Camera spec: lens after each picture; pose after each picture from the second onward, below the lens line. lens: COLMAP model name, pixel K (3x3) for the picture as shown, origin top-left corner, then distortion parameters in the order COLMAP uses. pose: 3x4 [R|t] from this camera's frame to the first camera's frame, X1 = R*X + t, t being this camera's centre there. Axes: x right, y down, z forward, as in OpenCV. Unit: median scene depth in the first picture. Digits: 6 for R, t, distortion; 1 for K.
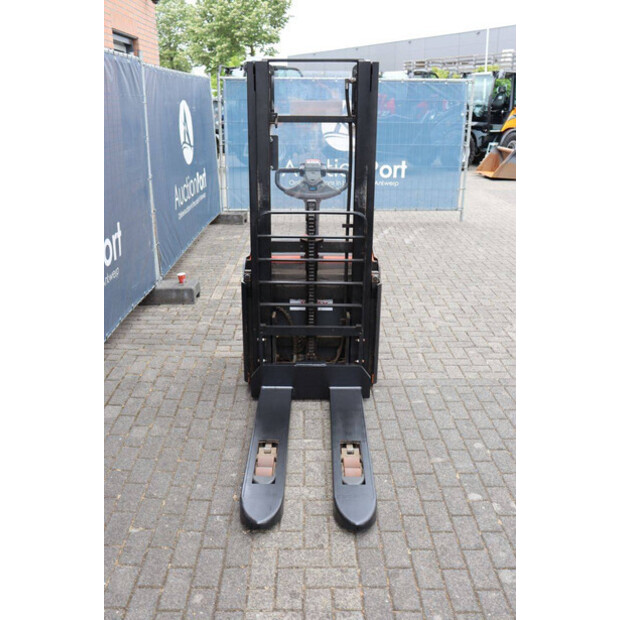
lens RADIAL K [[604.8, 0, 301.5], [0, 604.8, 305.4], [0, 0, 1]] dist [-0.052950, 0.000000]
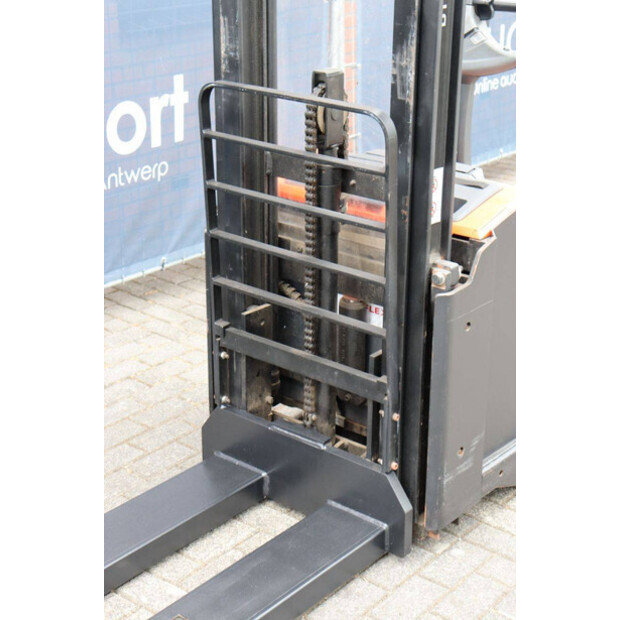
lens RADIAL K [[1182.1, 0, 297.7], [0, 1182.1, 295.8], [0, 0, 1]] dist [0.284191, 0.000000]
pose [[0.776226, 0.224327, -0.589195, 0.521436], [-0.208014, 0.973350, 0.096543, -0.090433], [0.595150, 0.047621, 0.802203, 0.293607]]
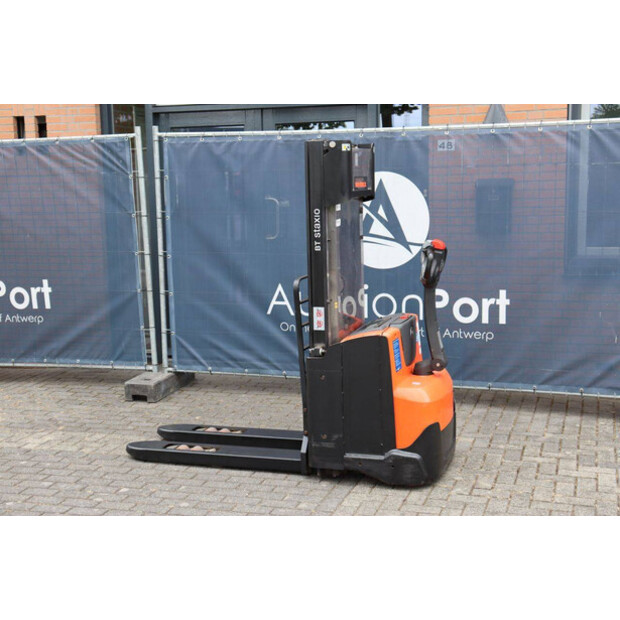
lens RADIAL K [[892.7, 0, 315.5], [0, 892.7, 300.1], [0, 0, 1]] dist [0.083780, 0.000000]
pose [[-0.289862, 0.131324, -0.948016, 1.470094], [-0.289542, 0.932092, 0.217647, -0.436132], [0.912220, 0.337578, -0.232154, 1.302613]]
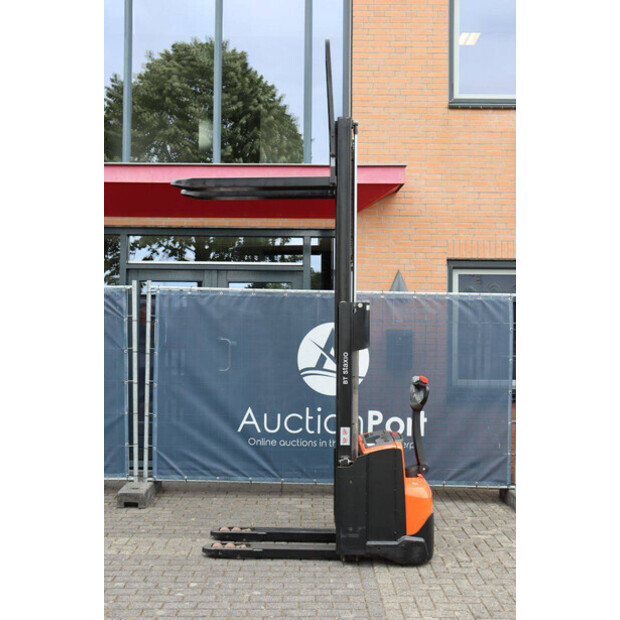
lens RADIAL K [[697.1, 0, 308.1], [0, 697.1, 310.4], [0, 0, 1]] dist [-0.000803, 0.000000]
pose [[0.011716, -0.012810, -0.999849, 1.577284], [-0.333261, 0.942699, -0.015982, -0.296784], [0.942762, 0.333398, 0.006776, 0.812462]]
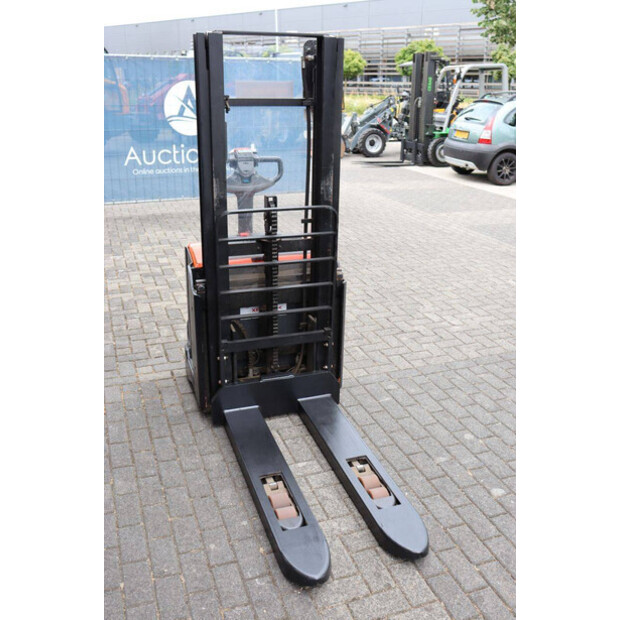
lens RADIAL K [[604.8, 0, 302.6], [0, 604.8, 306.3], [0, 0, 1]] dist [-0.052950, 0.000000]
pose [[0.941806, -0.109181, 0.317933, -0.228163], [0.099265, 0.993937, 0.047276, -0.047699], [-0.321167, -0.012966, 0.946934, 0.142061]]
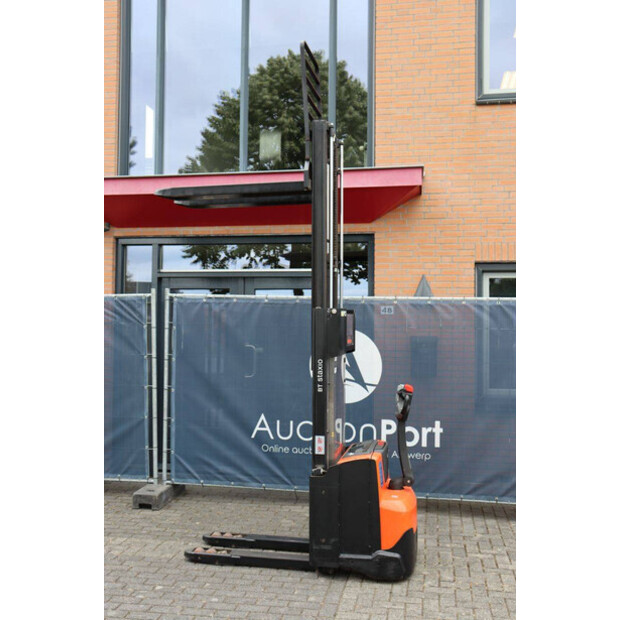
lens RADIAL K [[697.1, 0, 310.2], [0, 697.1, 308.2], [0, 0, 1]] dist [-0.000803, 0.000000]
pose [[-0.163281, -0.025296, -0.986255, 1.535027], [-0.326401, 0.944761, 0.029806, -0.399079], [0.931022, 0.326782, -0.162518, 1.106796]]
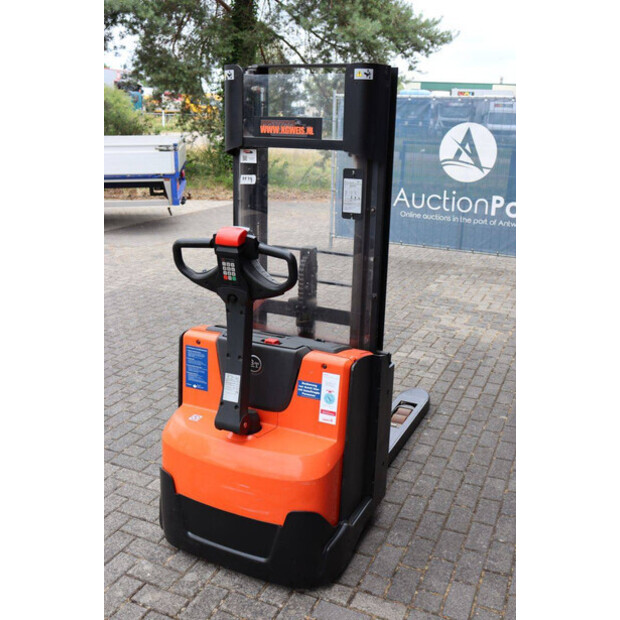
lens RADIAL K [[650.7, 0, 308.6], [0, 650.7, 307.5], [0, 0, 1]] dist [-0.039101, 0.000000]
pose [[-0.913947, -0.135801, 0.382438, -0.297881], [0.107101, 0.828236, 0.550050, -0.543177], [-0.391446, 0.543676, -0.742419, 1.591698]]
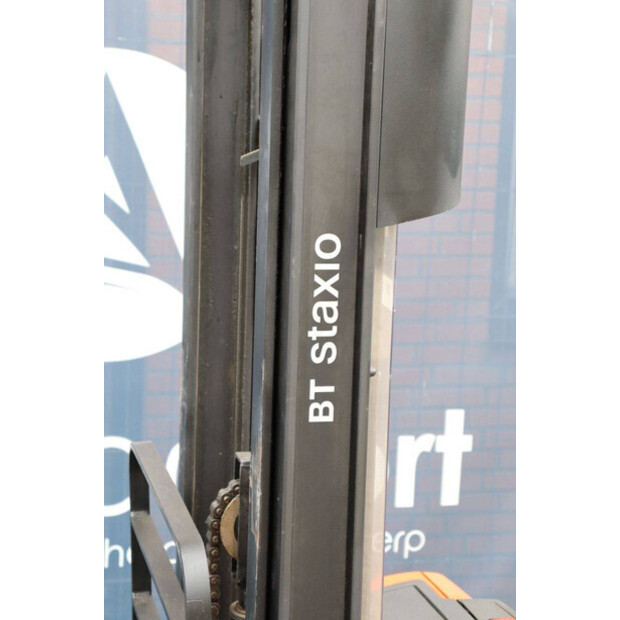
lens RADIAL K [[1465.0, 0, 310.8], [0, 1465.0, 303.7], [0, 0, 1]] dist [0.396176, 0.000000]
pose [[0.276649, 0.165565, -0.946601, 0.585135], [-0.346621, 0.935928, 0.062396, -0.270112], [0.896281, 0.310850, 0.316311, 0.769845]]
